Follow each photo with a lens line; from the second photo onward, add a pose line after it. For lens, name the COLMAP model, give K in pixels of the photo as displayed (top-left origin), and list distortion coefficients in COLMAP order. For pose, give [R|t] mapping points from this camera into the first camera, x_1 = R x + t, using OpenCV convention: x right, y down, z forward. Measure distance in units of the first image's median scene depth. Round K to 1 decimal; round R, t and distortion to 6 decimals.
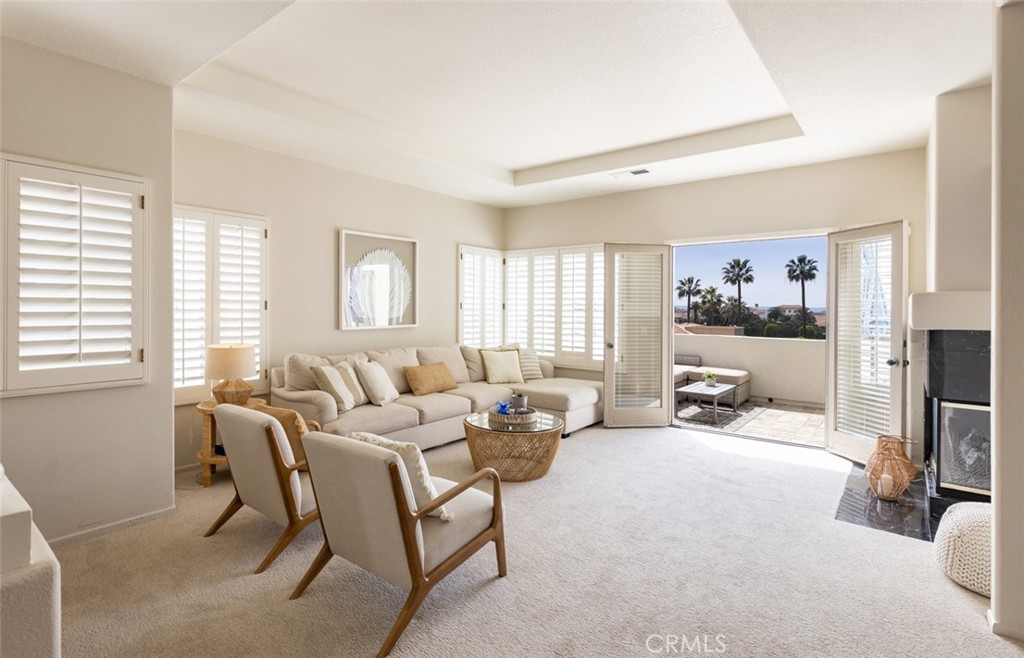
lens RADIAL K [[504.7, 0, 499.5], [0, 504.7, 310.4], [0, 0, 1]] dist [0.010334, -0.000971]
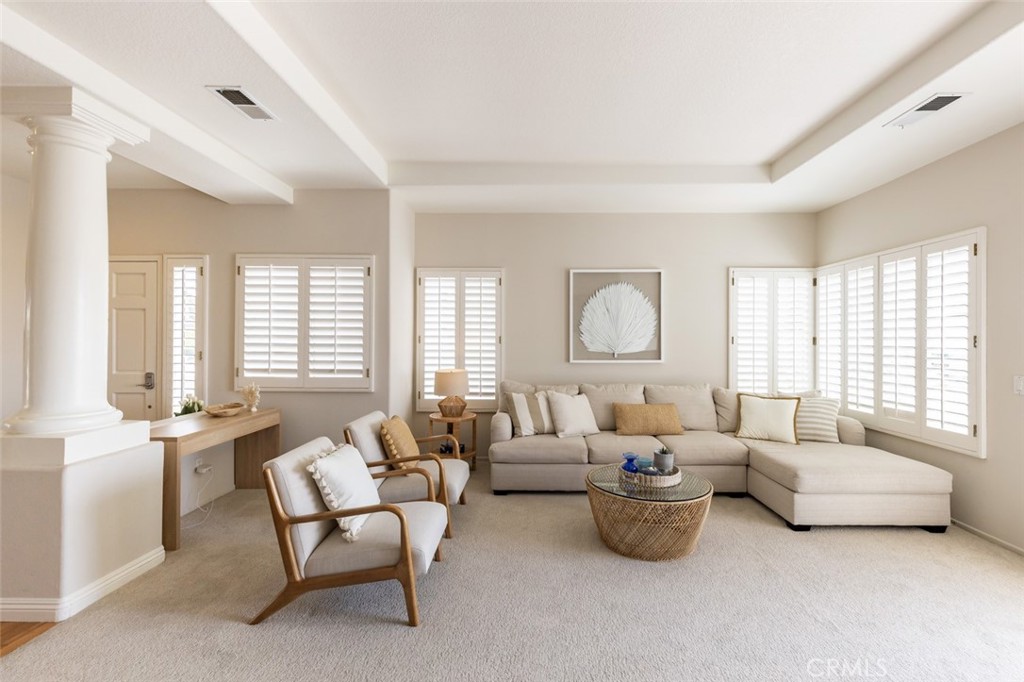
lens RADIAL K [[465.8, 0, 522.4], [0, 465.8, 341.2], [0, 0, 1]] dist [0.010404, -0.001958]
pose [[0.612956, -0.000053, -0.790117, 0.408518], [-0.006840, 0.999962, -0.005374, -0.000790], [0.790087, 0.008698, 0.612933, 0.309735]]
